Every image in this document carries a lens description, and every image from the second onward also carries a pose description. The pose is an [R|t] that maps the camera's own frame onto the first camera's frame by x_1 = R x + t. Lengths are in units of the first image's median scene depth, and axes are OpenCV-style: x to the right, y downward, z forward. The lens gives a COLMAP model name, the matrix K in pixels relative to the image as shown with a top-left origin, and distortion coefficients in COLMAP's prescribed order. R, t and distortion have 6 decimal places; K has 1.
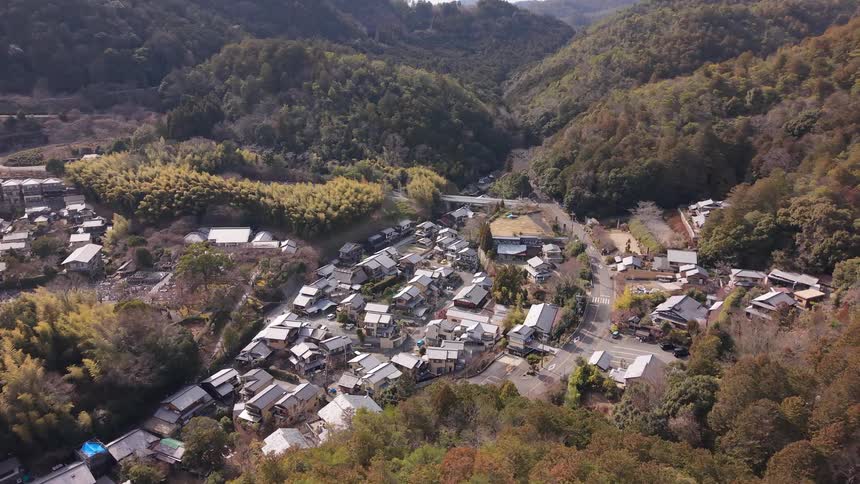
lens RADIAL K [[615.6, 0, 430.0], [0, 615.6, 242.0], [0, 0, 1]] dist [0.049120, -0.061748]
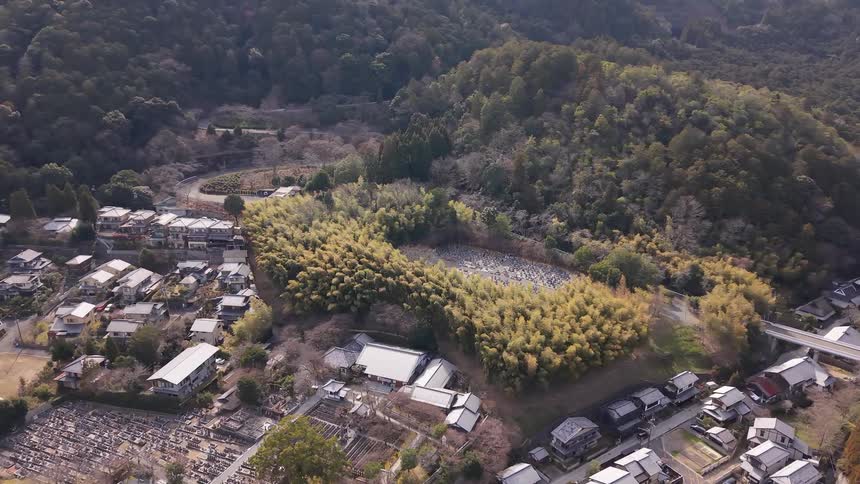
lens RADIAL K [[723.6, 0, 387.2], [0, 723.6, 286.2], [0, 0, 1]] dist [0.104788, -0.125028]
pose [[0.902498, 0.142524, -0.406428, -0.016237], [-0.138876, 0.989556, 0.038631, -0.062999], [0.407689, 0.021579, 0.912866, 0.168254]]
